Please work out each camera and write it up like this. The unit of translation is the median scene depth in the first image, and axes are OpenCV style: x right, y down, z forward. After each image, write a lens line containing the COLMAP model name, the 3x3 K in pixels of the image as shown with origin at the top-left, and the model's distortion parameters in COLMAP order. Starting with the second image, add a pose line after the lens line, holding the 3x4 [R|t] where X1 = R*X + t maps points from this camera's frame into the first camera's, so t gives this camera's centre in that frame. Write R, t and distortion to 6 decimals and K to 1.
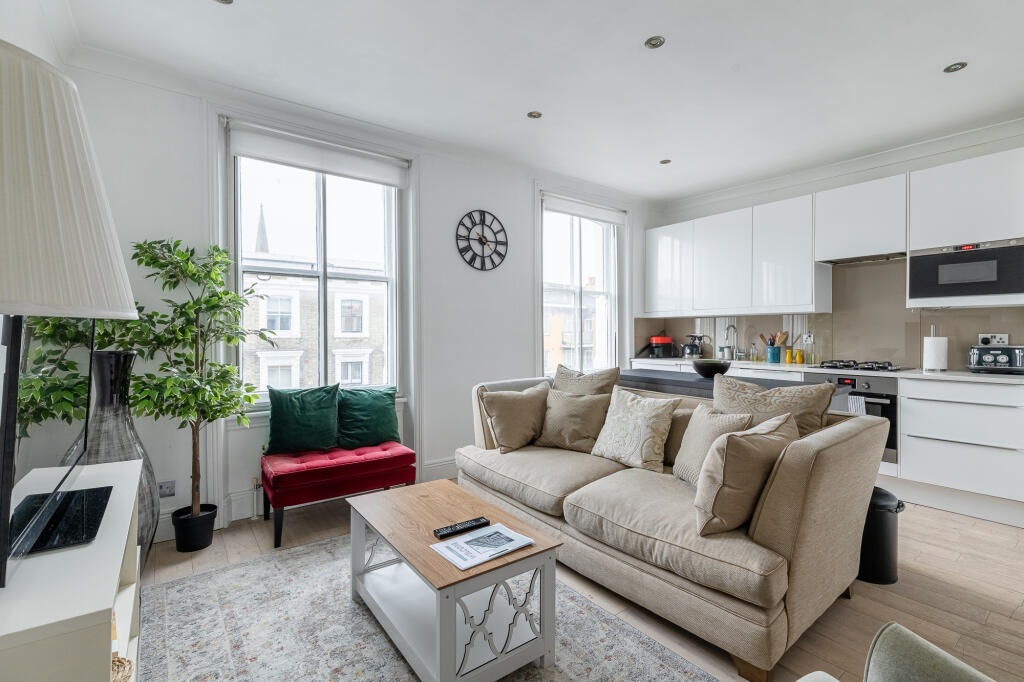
lens RADIAL K [[461.0, 0, 521.3], [0, 461.0, 337.4], [0, 0, 1]] dist [0.006205, -0.002417]
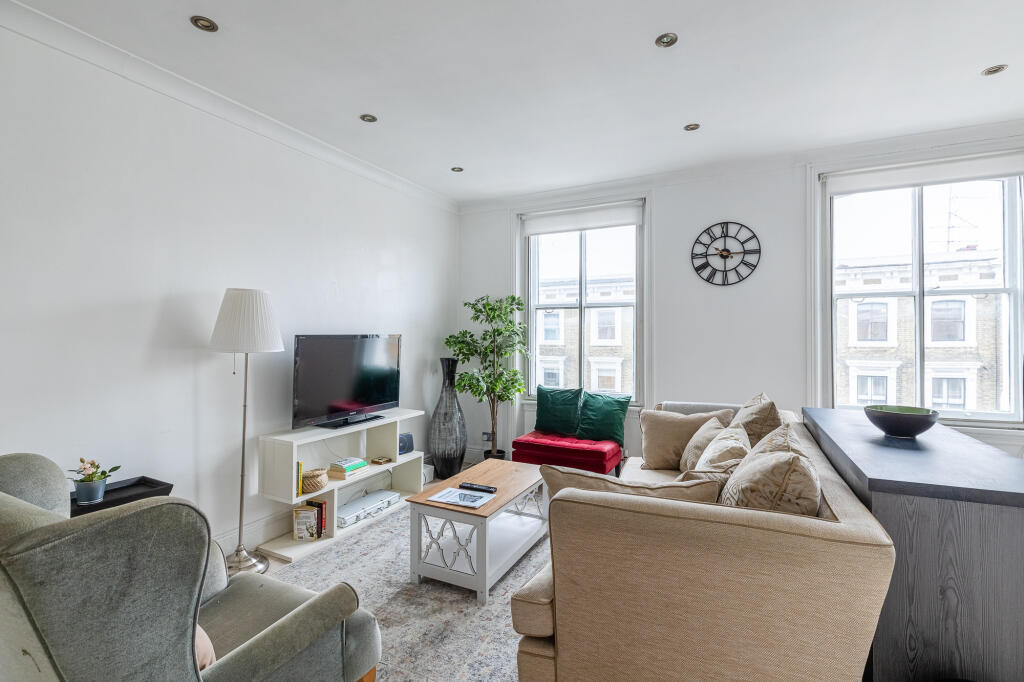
lens RADIAL K [[461.0, 0, 525.6], [0, 461.0, 336.5], [0, 0, 1]] dist [0.006205, -0.002417]
pose [[0.461785, -0.001812, -0.886990, 0.638723], [-0.011818, 0.999897, -0.008195, -0.031561], [0.886913, 0.014266, 0.461715, 0.228028]]
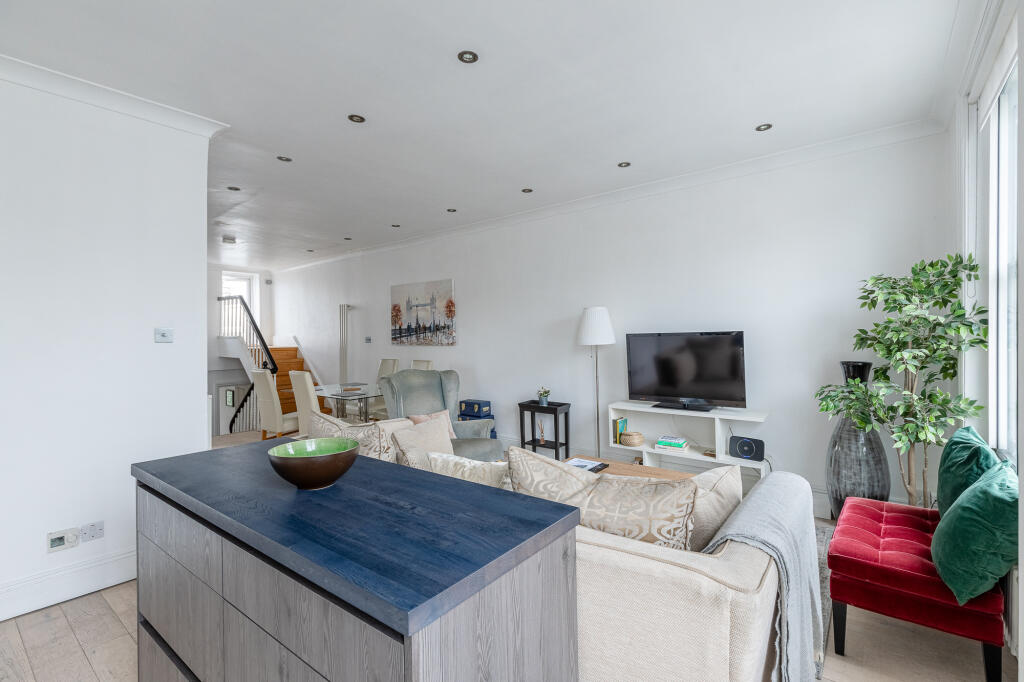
lens RADIAL K [[461.0, 0, 521.5], [0, 461.0, 336.8], [0, 0, 1]] dist [0.006205, -0.002417]
pose [[-0.968004, 0.012289, -0.250635, 0.283064], [0.008838, 0.999850, 0.014890, -0.048763], [0.250781, 0.012199, -0.967967, 1.299527]]
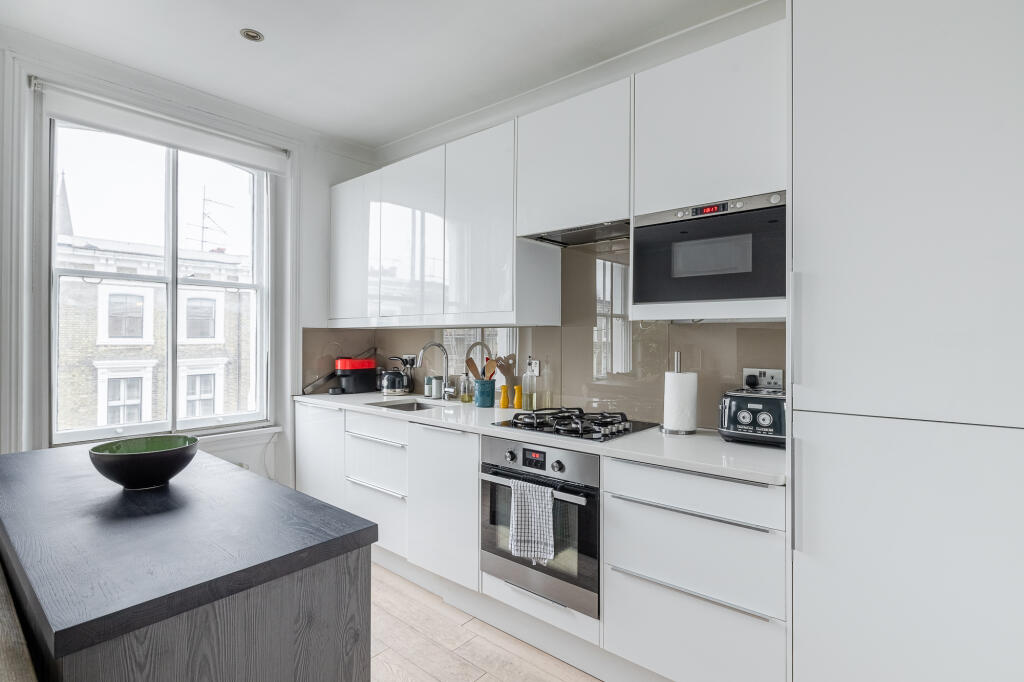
lens RADIAL K [[501.0, 0, 519.8], [0, 501.0, 337.0], [0, 0, 1]] dist [-0.005824, 0.001142]
pose [[0.976467, 0.009864, 0.215440, 0.560836], [-0.006860, 0.999869, -0.014686, -0.033617], [-0.215557, 0.012862, 0.976407, 0.435486]]
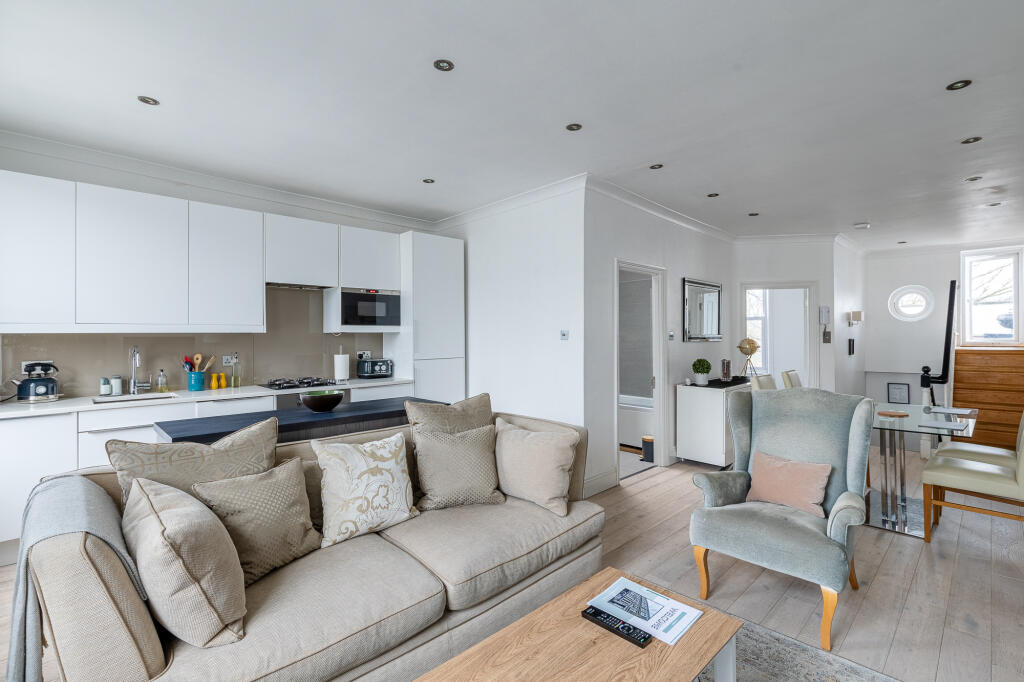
lens RADIAL K [[461.0, 0, 527.5], [0, 461.0, 334.3], [0, 0, 1]] dist [0.006205, -0.002417]
pose [[-0.125496, 0.006178, 0.992075, -0.457326], [0.015436, 0.999872, -0.004274, -0.043832], [-0.991974, 0.014778, -0.125576, 0.632570]]
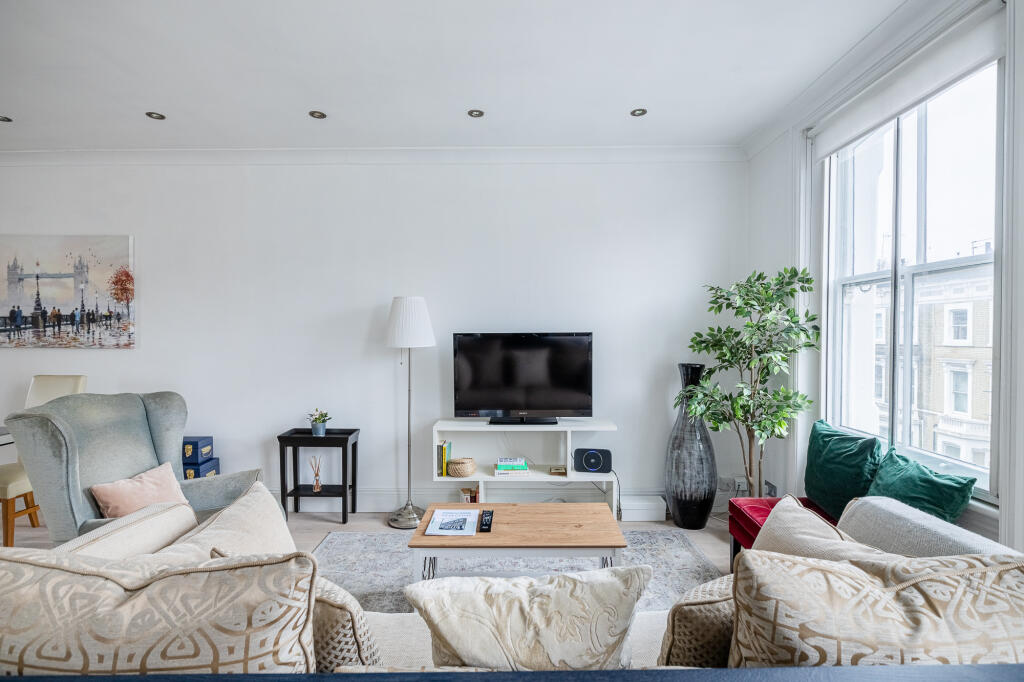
lens RADIAL K [[501.0, 0, 519.3], [0, 501.0, 339.3], [0, 0, 1]] dist [-0.005824, 0.001142]
pose [[-0.612104, 0.003537, -0.790770, 0.433514], [-0.013471, 0.999798, 0.014899, -0.041248], [0.790663, 0.019772, -0.611933, 0.946067]]
